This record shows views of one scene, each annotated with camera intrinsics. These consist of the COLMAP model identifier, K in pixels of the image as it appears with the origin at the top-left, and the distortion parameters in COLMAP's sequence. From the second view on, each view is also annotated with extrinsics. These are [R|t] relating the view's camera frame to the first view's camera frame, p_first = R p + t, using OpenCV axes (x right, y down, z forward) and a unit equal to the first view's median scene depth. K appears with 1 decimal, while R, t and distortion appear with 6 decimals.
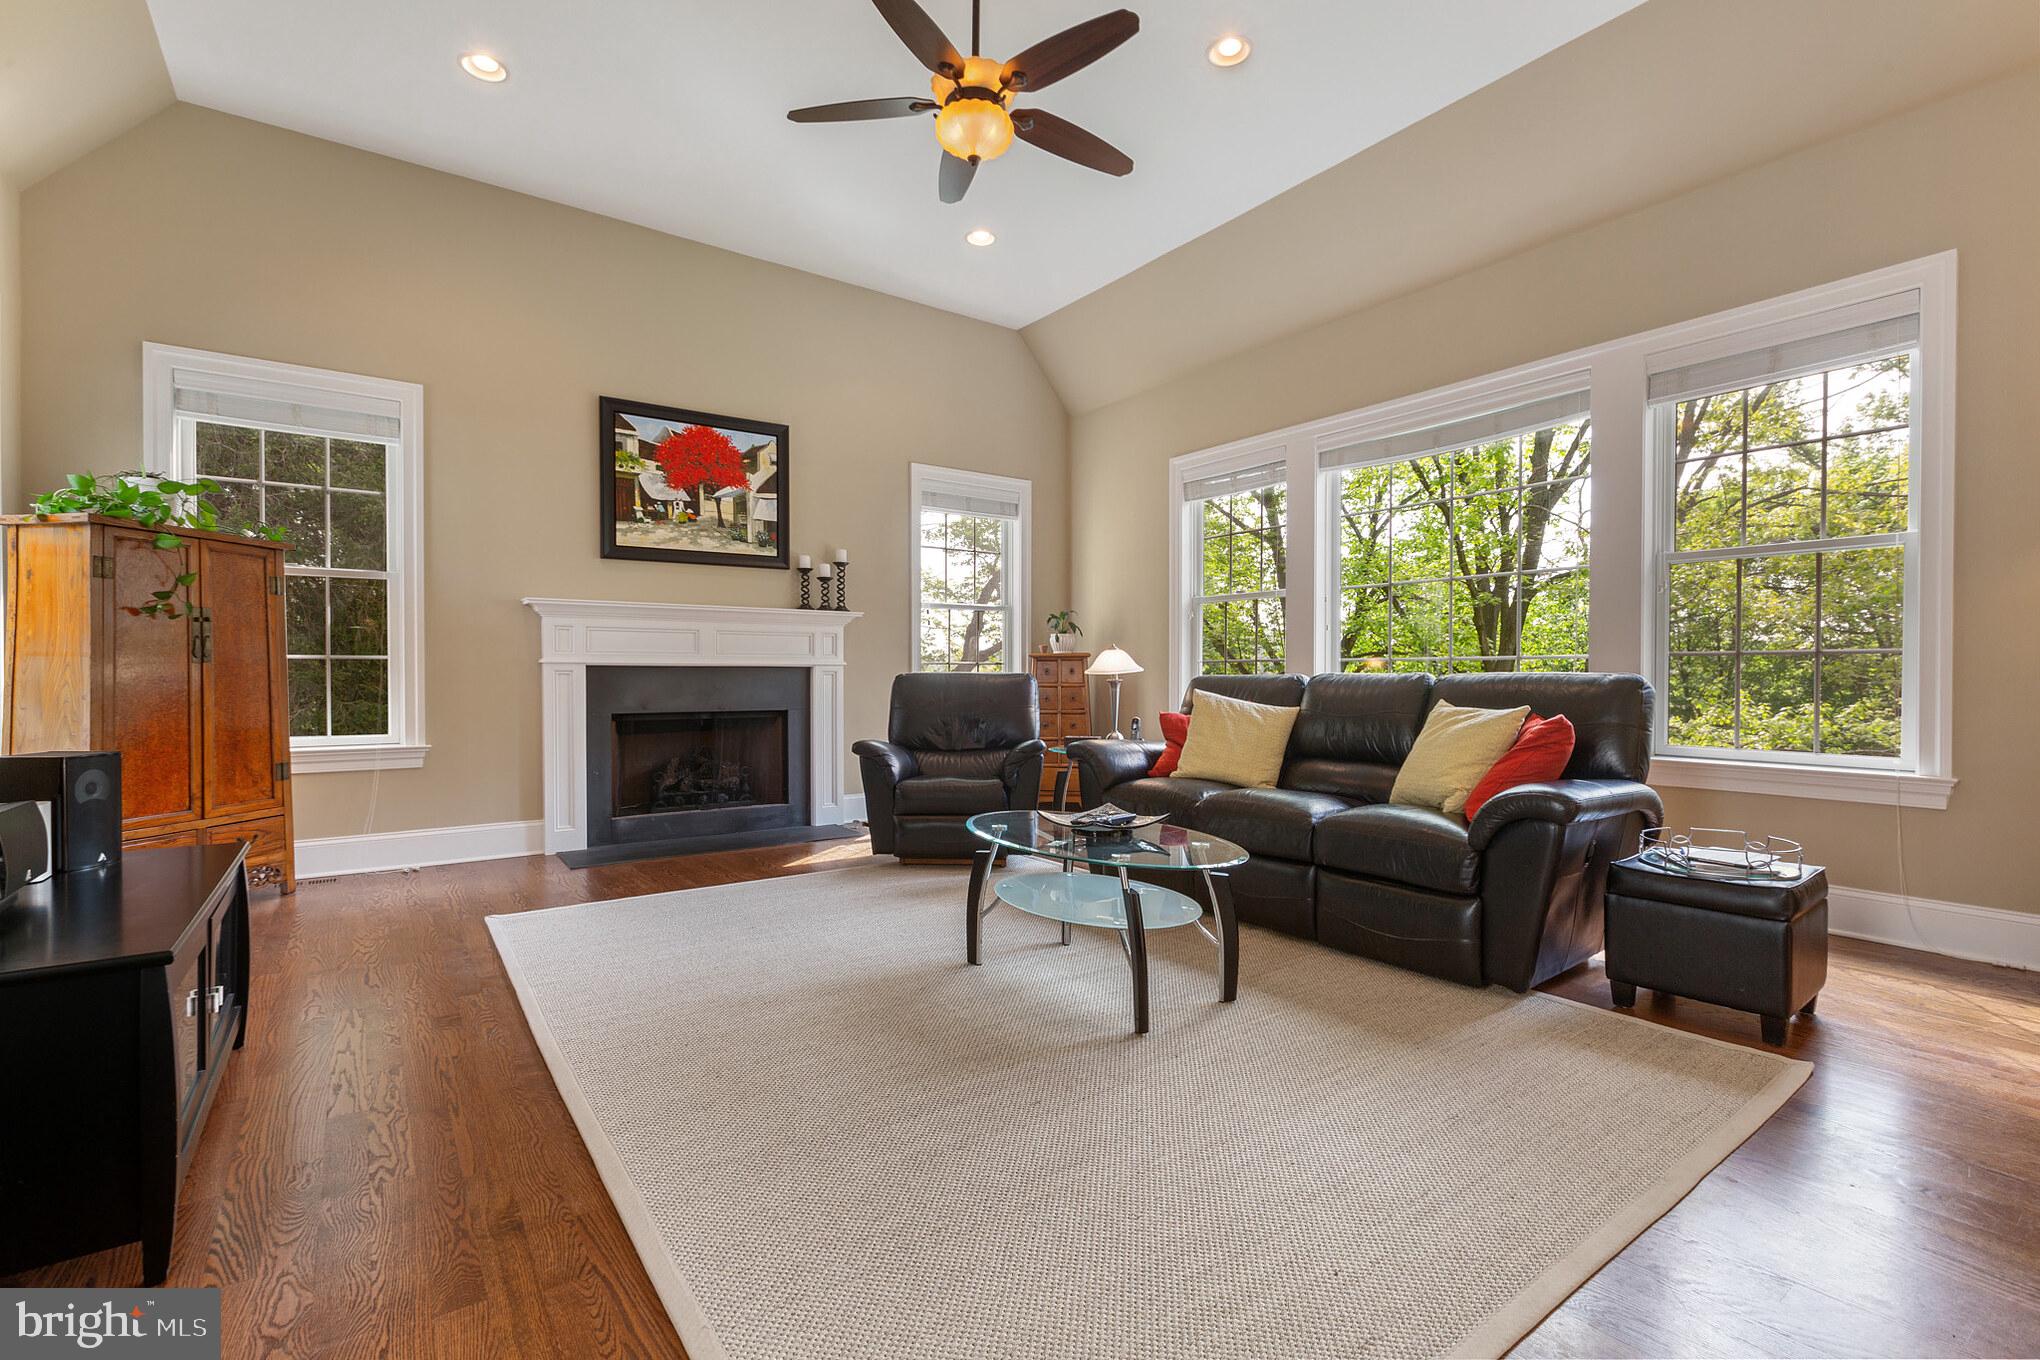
lens RADIAL K [[911.1, 0, 1015.7], [0, 911.1, 685.4], [0, 0, 1]] dist [-0.003183, 0.008115]
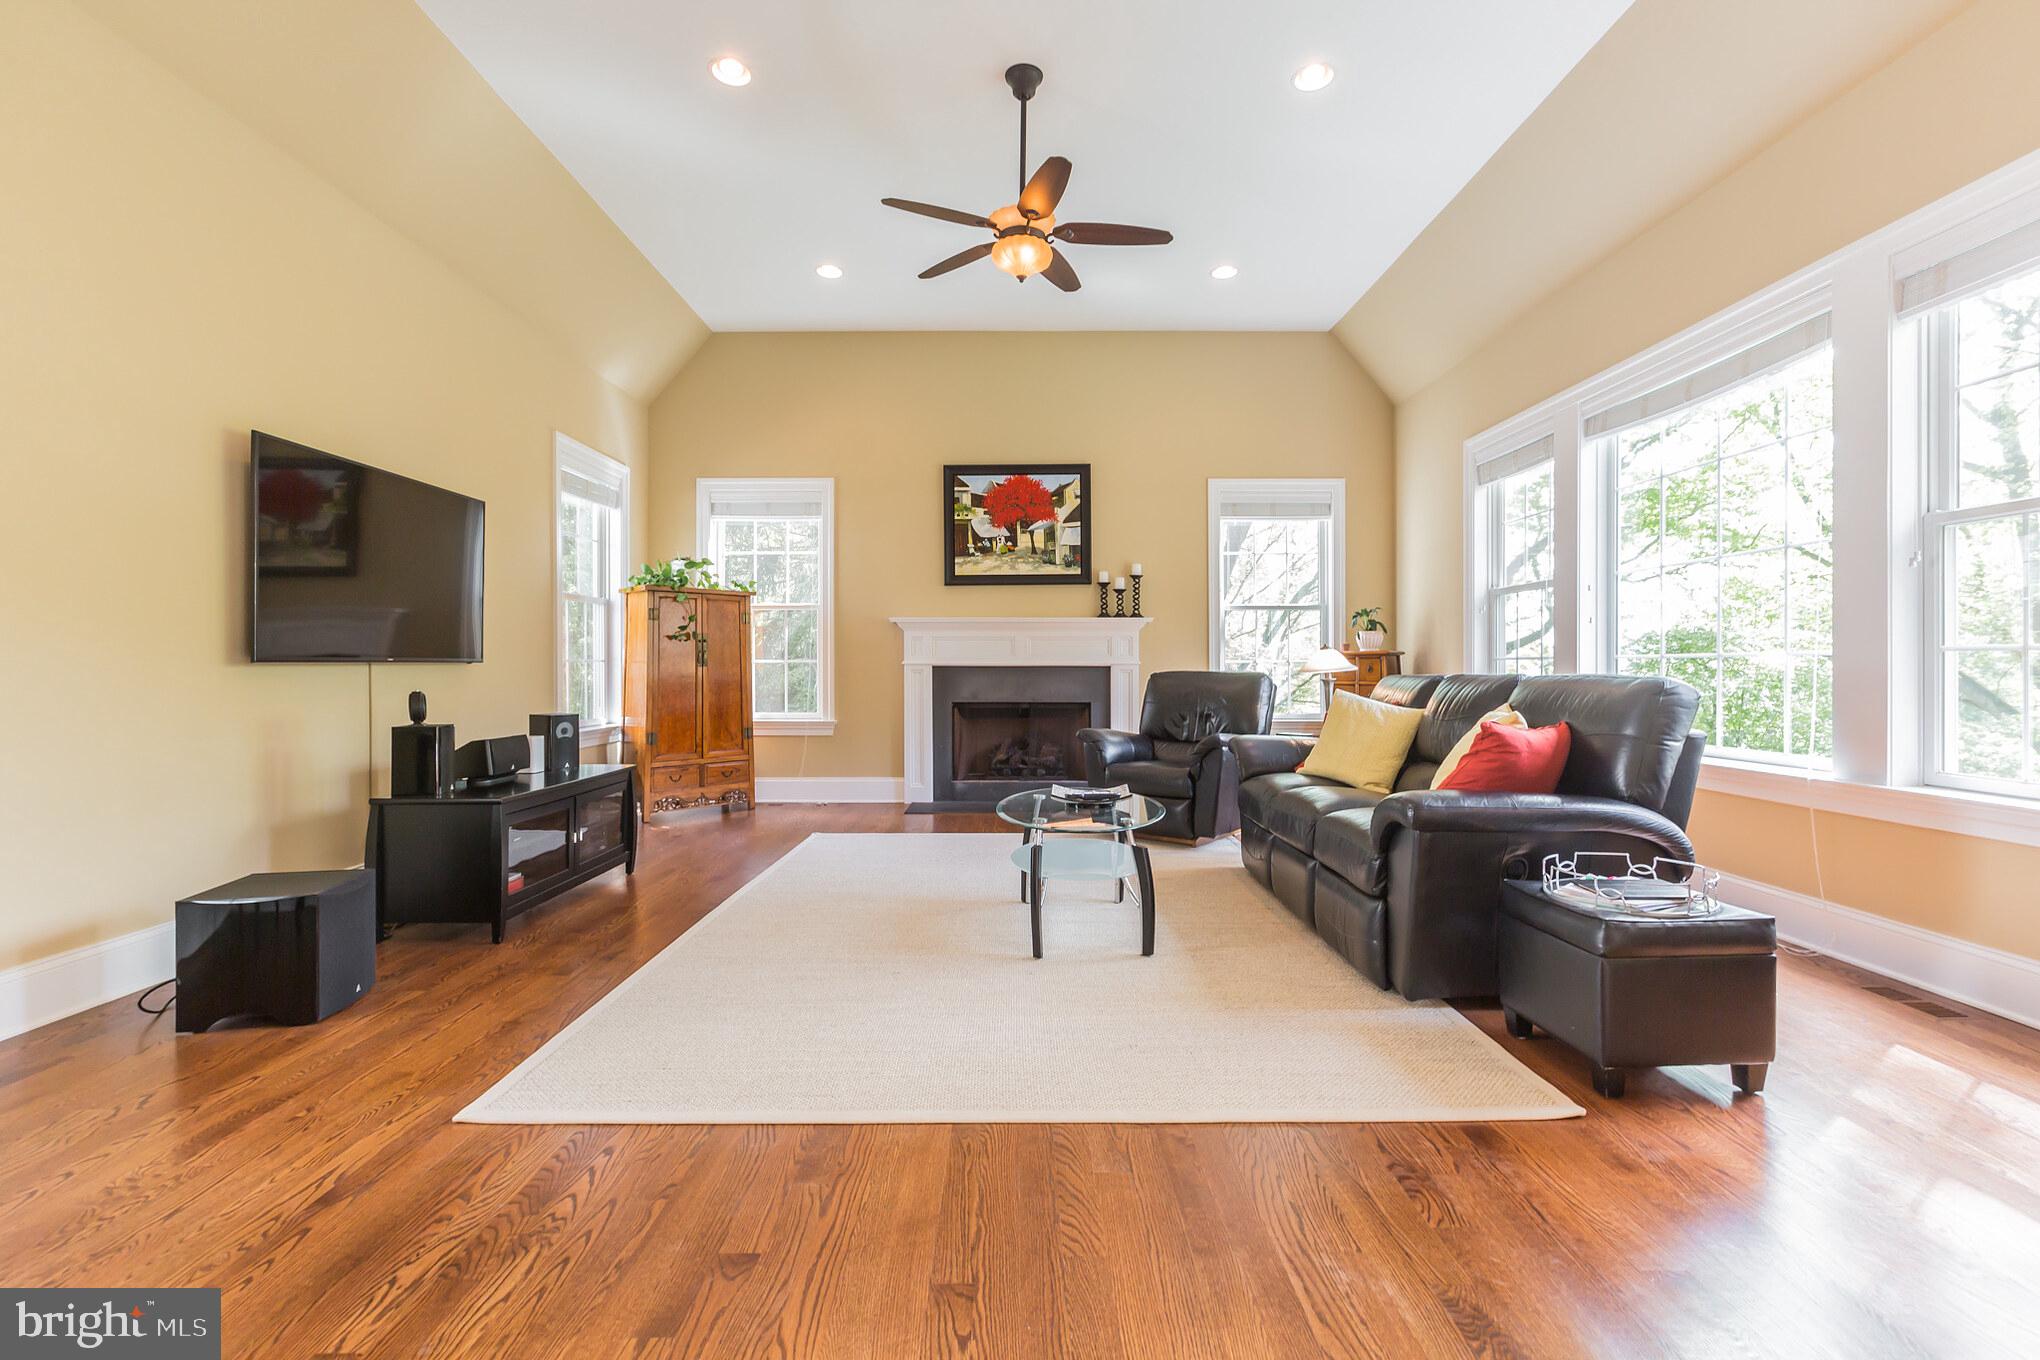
lens RADIAL K [[915.8, 0, 1014.6], [0, 915.8, 674.5], [0, 0, 1]] dist [-0.000647, -0.000054]
pose [[0.811170, 0.003394, -0.584800, 0.394635], [-0.006533, 0.999973, -0.003259, -0.005368], [0.584773, 0.006464, 0.811171, -0.028364]]
